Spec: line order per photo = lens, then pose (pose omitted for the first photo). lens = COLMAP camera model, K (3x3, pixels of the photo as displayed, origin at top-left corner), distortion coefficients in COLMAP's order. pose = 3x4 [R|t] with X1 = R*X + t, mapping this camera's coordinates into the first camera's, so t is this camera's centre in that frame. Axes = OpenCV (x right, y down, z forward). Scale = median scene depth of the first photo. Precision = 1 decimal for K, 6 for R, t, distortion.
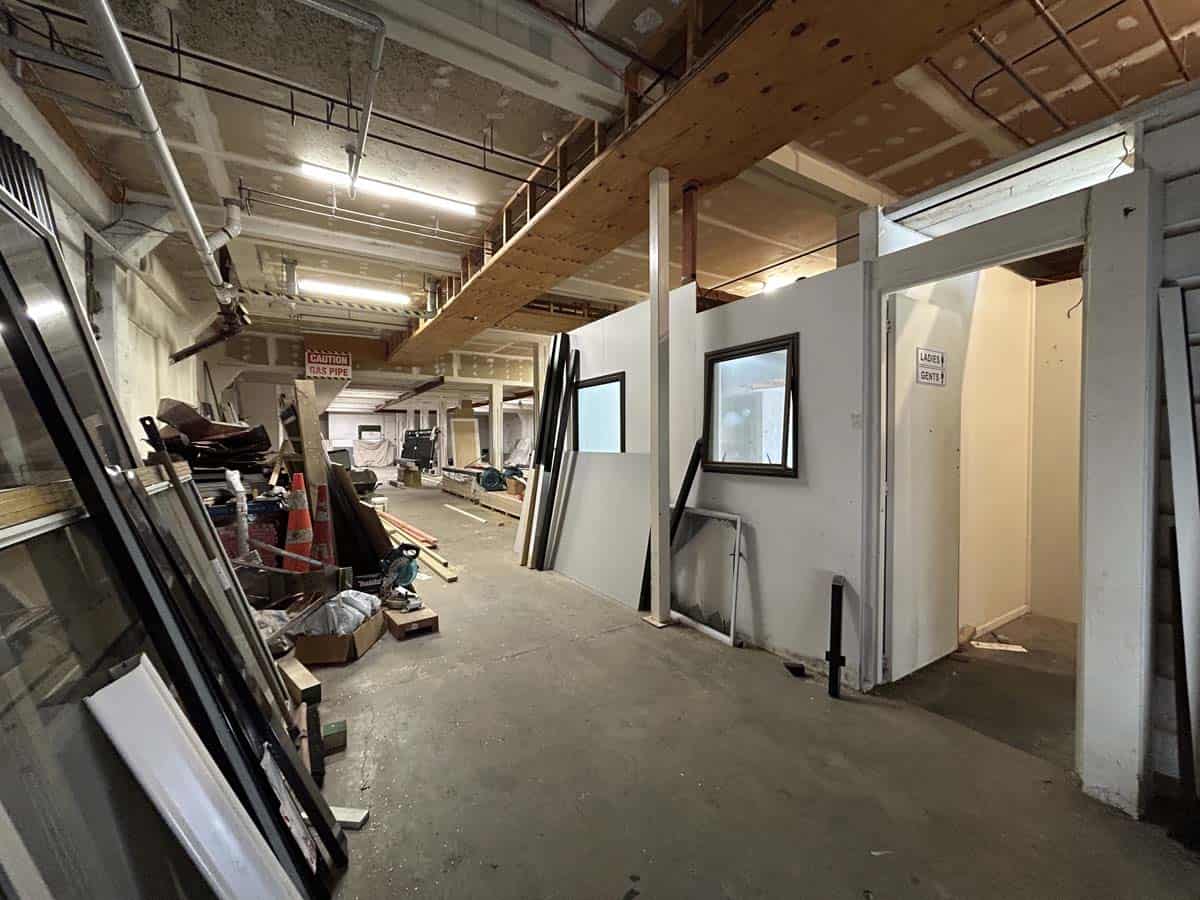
lens RADIAL K [[483.6, 0, 601.3], [0, 483.6, 451.2], [0, 0, 1]] dist [0.000762, 0.000041]
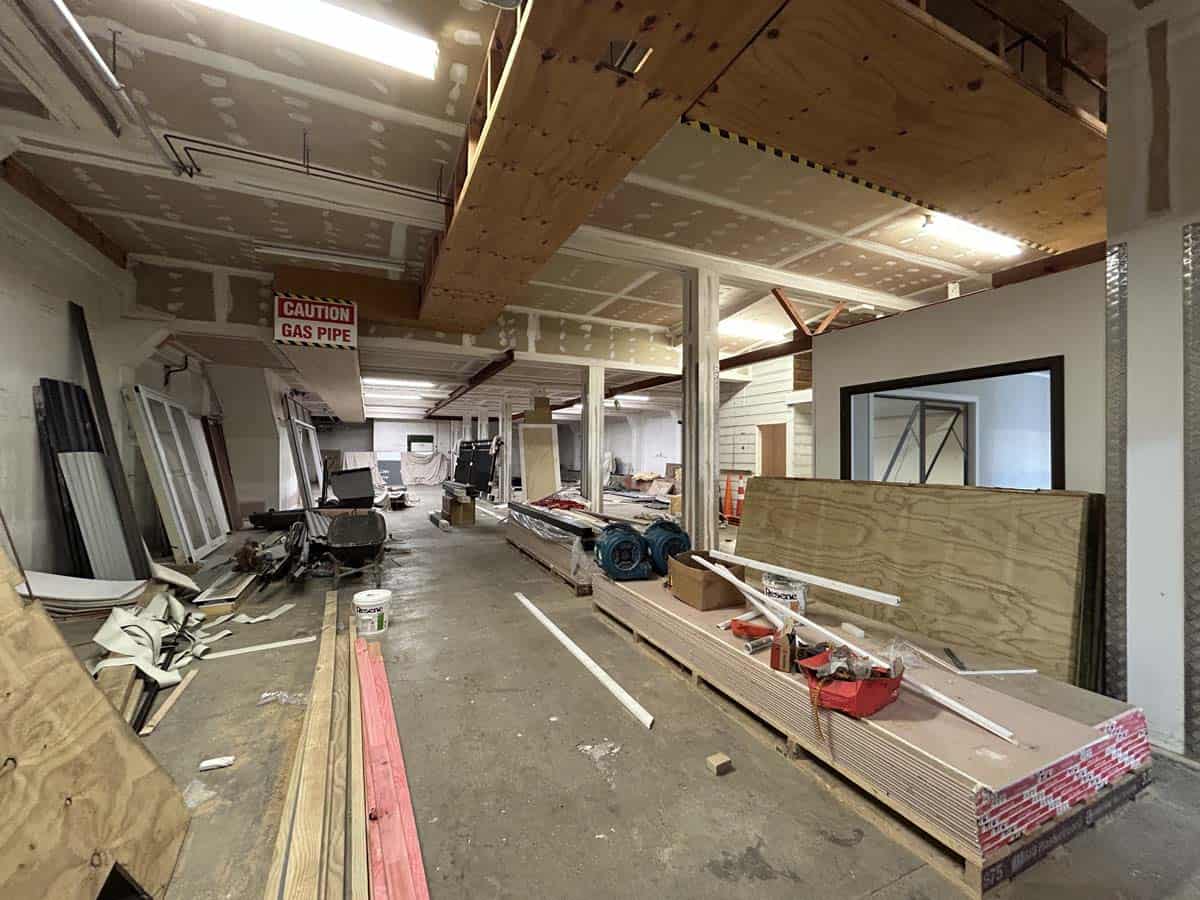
lens RADIAL K [[483.6, 0, 600.0], [0, 483.6, 452.7], [0, 0, 1]] dist [0.000762, 0.000041]
pose [[0.993199, 0.009654, -0.116025, -0.139041], [-0.012422, 0.999655, -0.023156, -0.014655], [0.115761, 0.024439, 0.992976, 0.394609]]
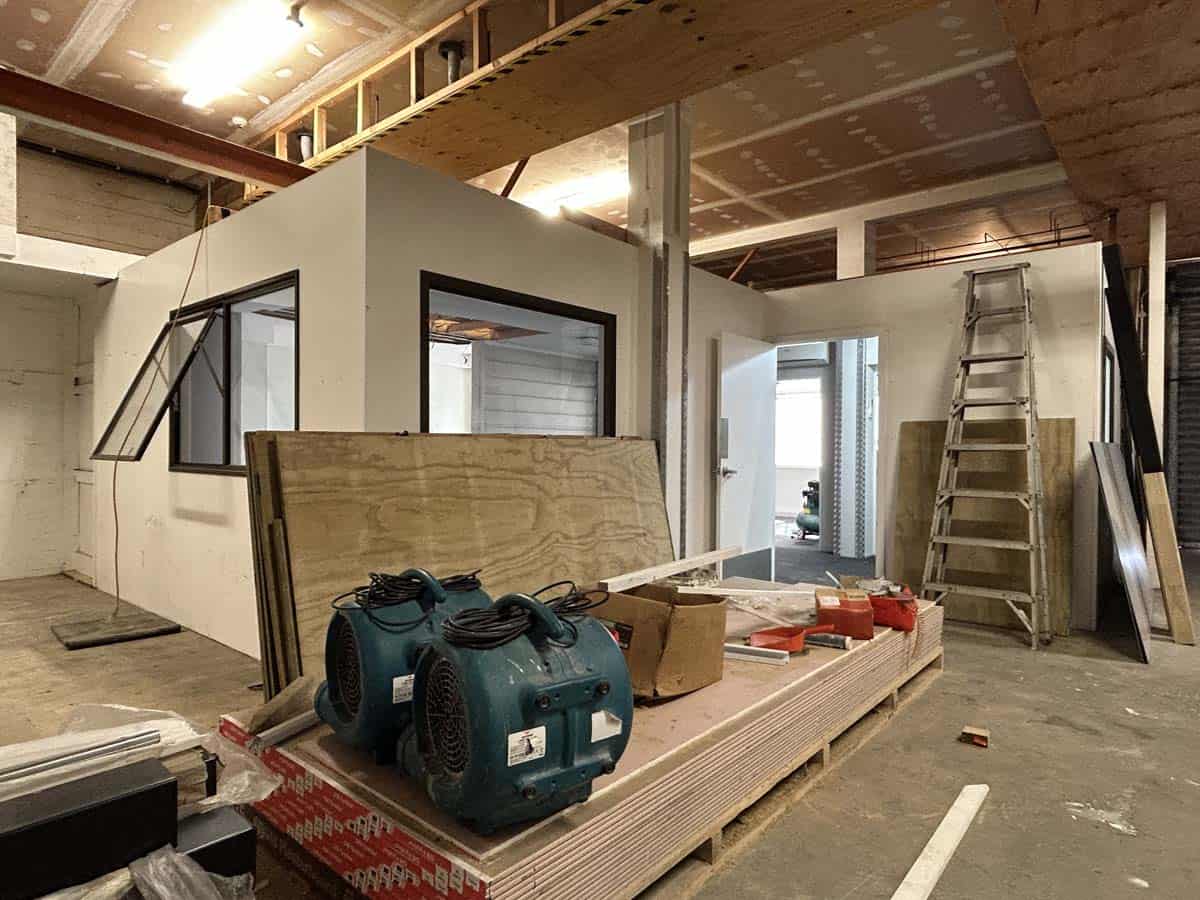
lens RADIAL K [[694.3, 0, 602.4], [0, 694.3, 451.4], [0, 0, 1]] dist [0.000189, 0.001333]
pose [[-0.312506, -0.000359, 0.949916, -0.276445], [0.016334, 0.999850, 0.005751, -0.001035], [-0.949775, 0.017313, -0.312453, 0.729415]]
